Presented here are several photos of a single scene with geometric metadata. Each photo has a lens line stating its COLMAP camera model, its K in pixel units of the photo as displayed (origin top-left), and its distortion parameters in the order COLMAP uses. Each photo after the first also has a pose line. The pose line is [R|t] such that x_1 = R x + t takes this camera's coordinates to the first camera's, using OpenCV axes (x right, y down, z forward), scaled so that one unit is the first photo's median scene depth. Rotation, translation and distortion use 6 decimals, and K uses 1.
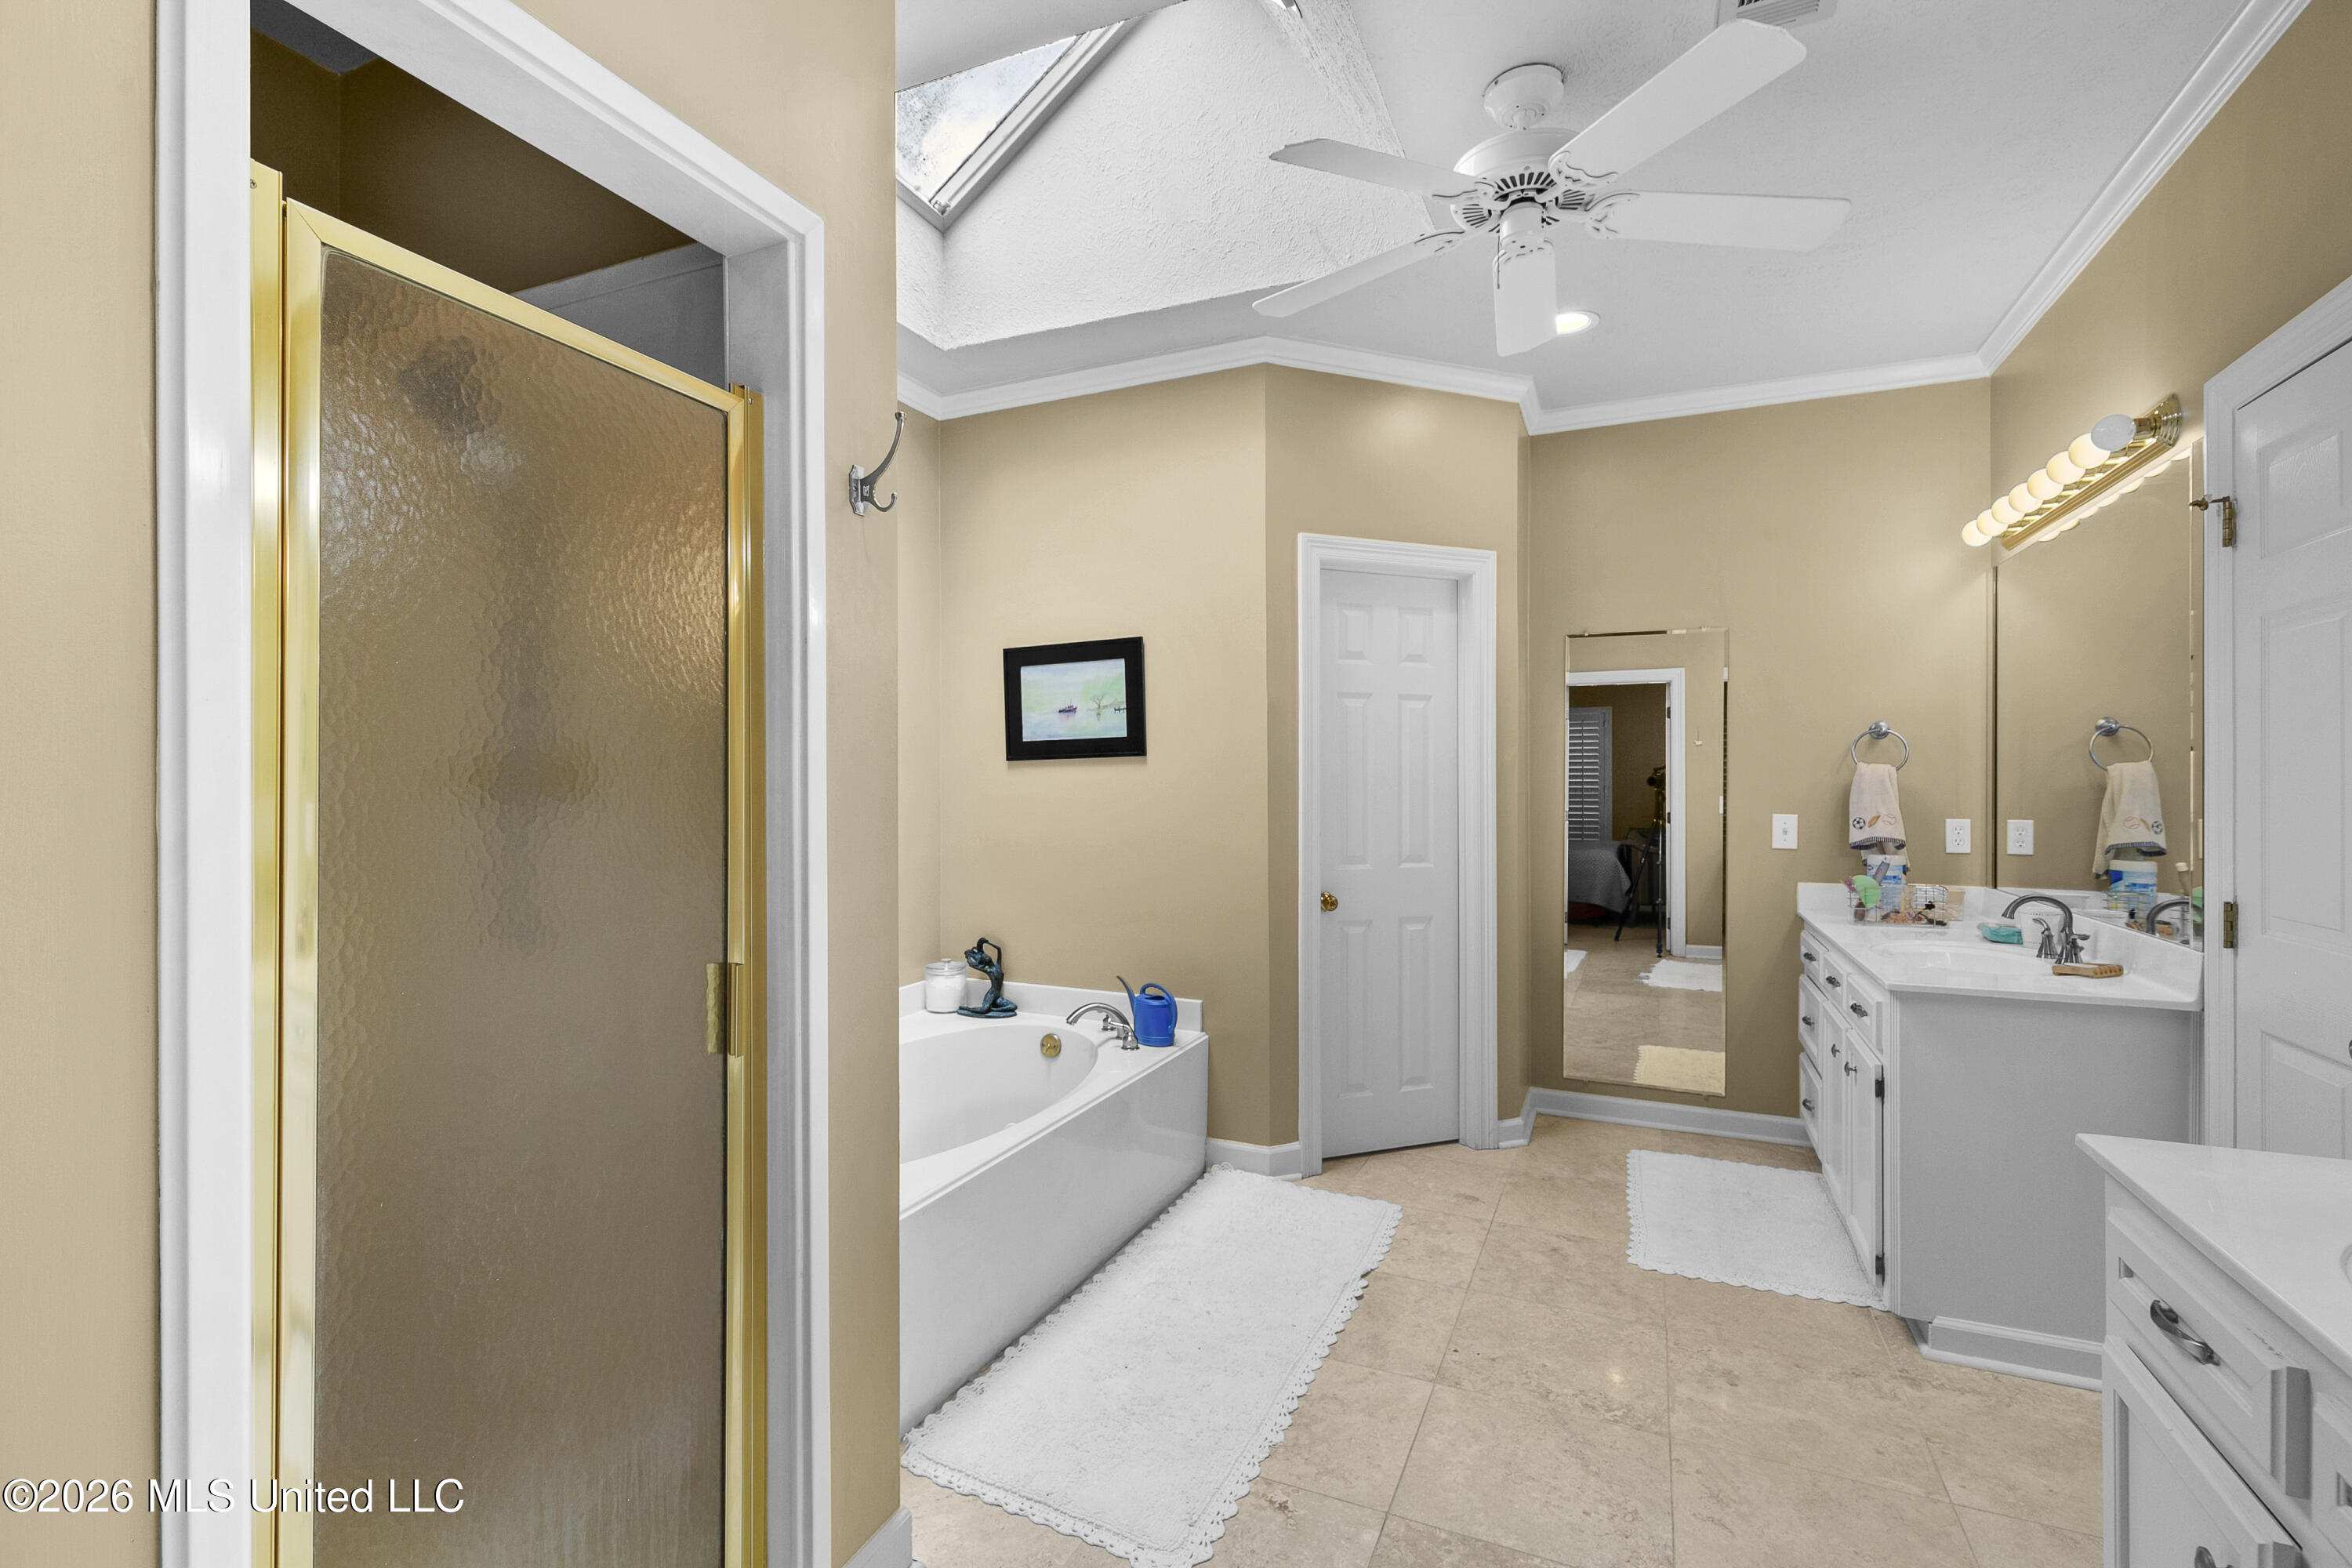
lens RADIAL K [[1062.8, 0, 1178.3], [0, 1062.8, 782.7], [0, 0, 1]] dist [0.000880, -0.000301]
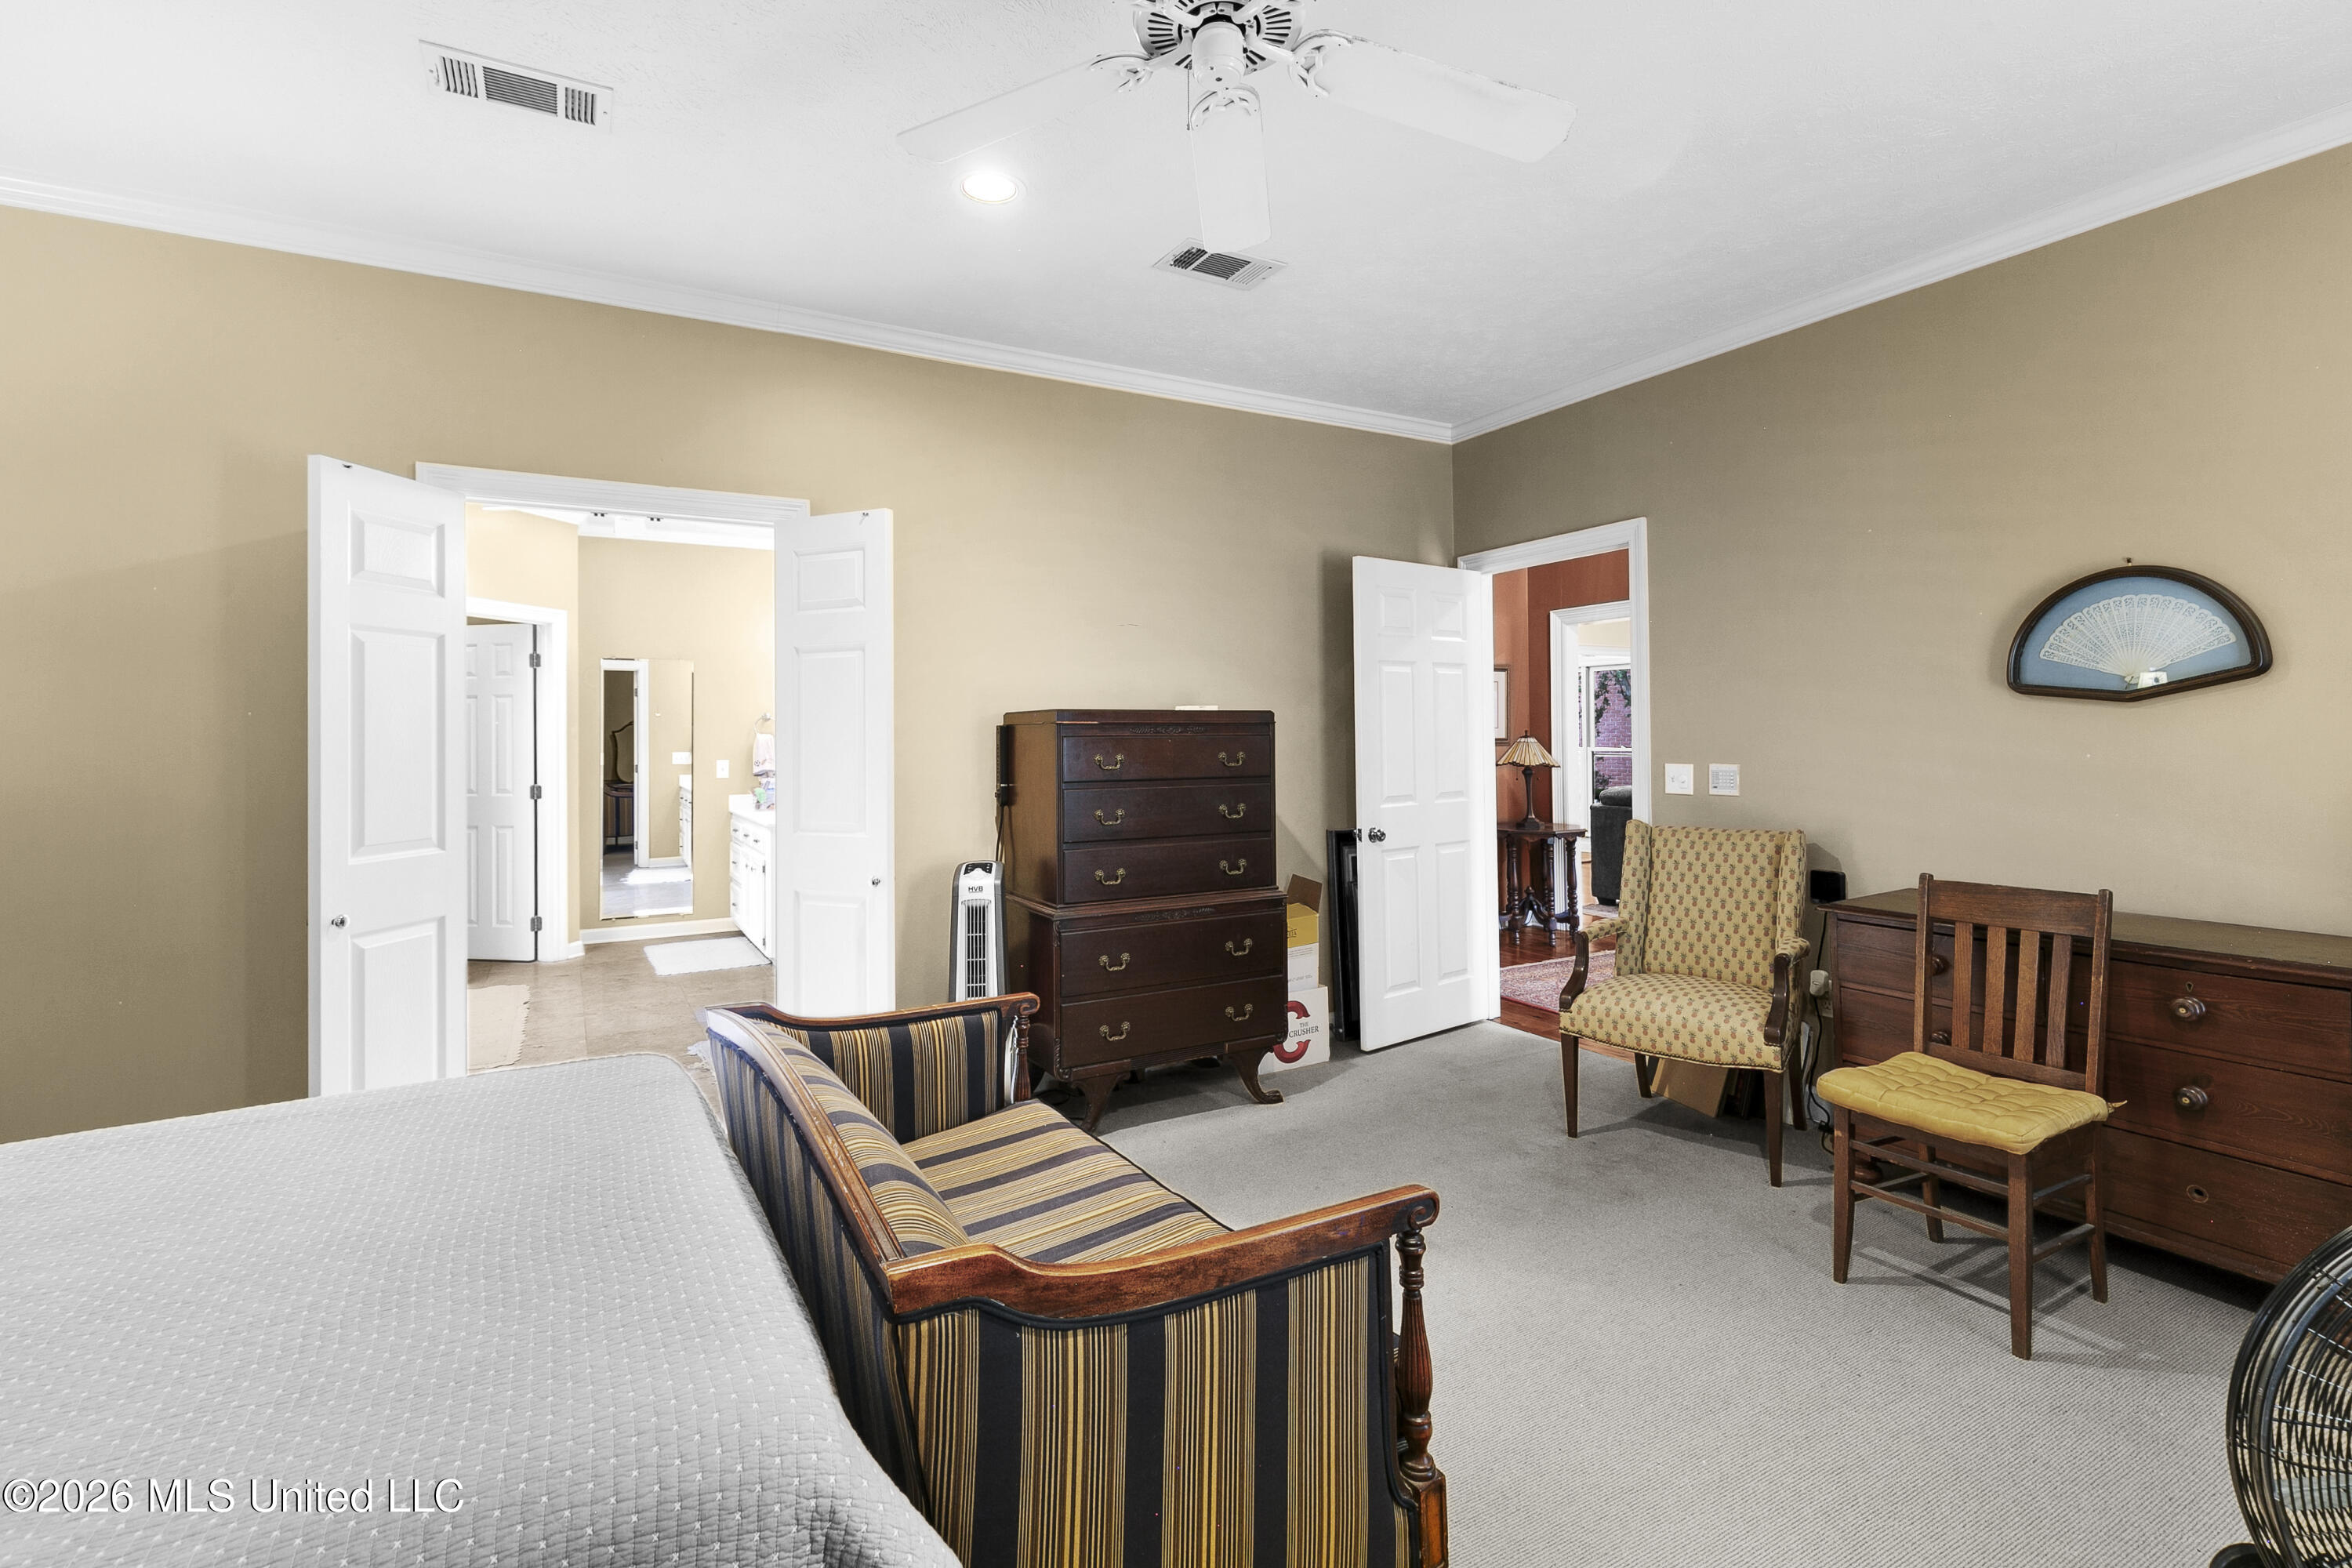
lens RADIAL K [[1062.8, 0, 1177.7], [0, 1062.8, 767.3], [0, 0, 1]] dist [0.000880, -0.000301]
pose [[0.592143, -0.016021, 0.805674, -0.513827], [-0.002110, 0.999768, 0.021432, 0.000617], [-0.805830, -0.014391, 0.591972, -0.838697]]
